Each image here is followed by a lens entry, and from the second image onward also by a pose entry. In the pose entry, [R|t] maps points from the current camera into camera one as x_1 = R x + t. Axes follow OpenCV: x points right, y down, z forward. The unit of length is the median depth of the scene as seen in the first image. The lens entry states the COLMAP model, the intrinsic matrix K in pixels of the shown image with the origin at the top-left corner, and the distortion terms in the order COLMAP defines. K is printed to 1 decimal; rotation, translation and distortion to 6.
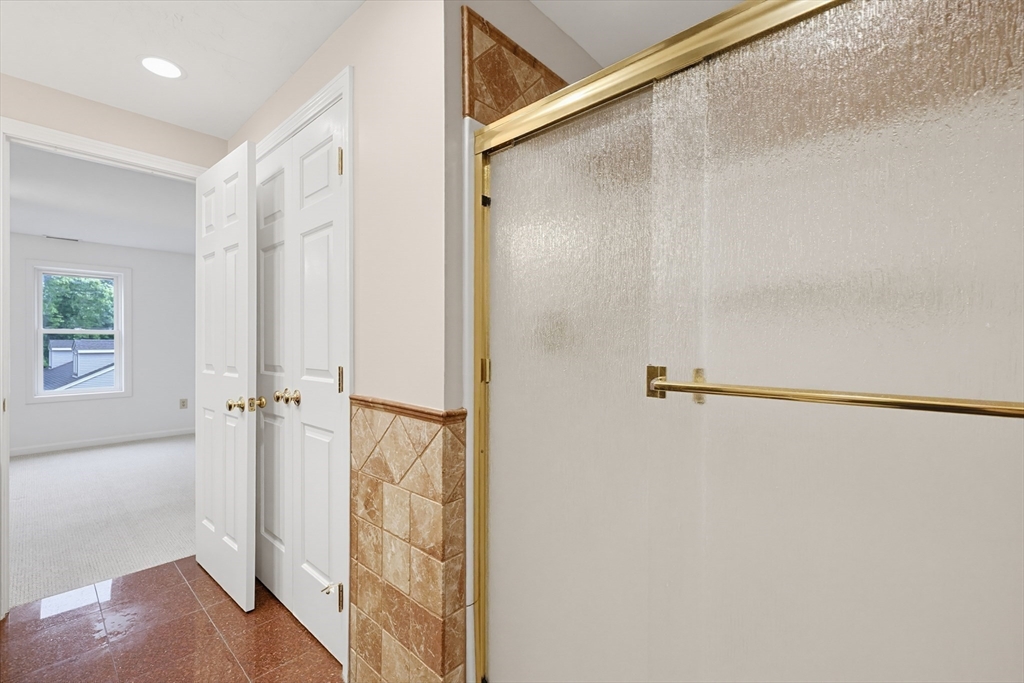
lens RADIAL K [[442.2, 0, 511.5], [0, 442.2, 341.5], [0, 0, 1]] dist [0.004443, 0.000115]
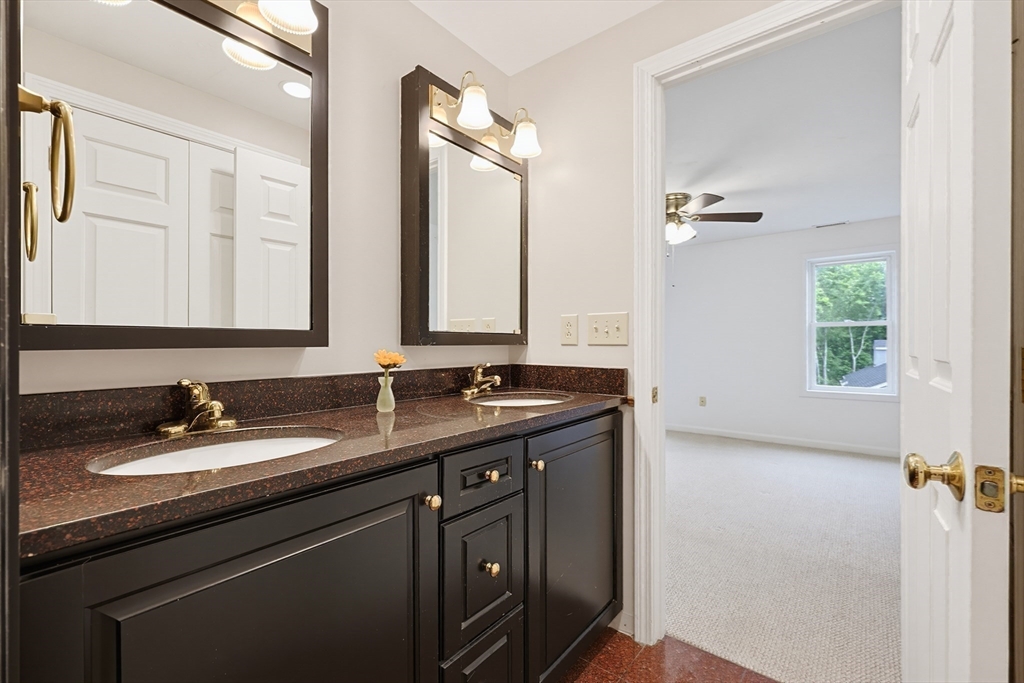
lens RADIAL K [[442.2, 0, 511.5], [0, 442.2, 340.4], [0, 0, 1]] dist [0.004443, 0.000115]
pose [[0.061660, -0.010449, -0.998043, -0.304995], [0.003383, 0.999942, -0.010260, 0.044544], [0.998091, -0.002744, 0.061692, 0.656884]]
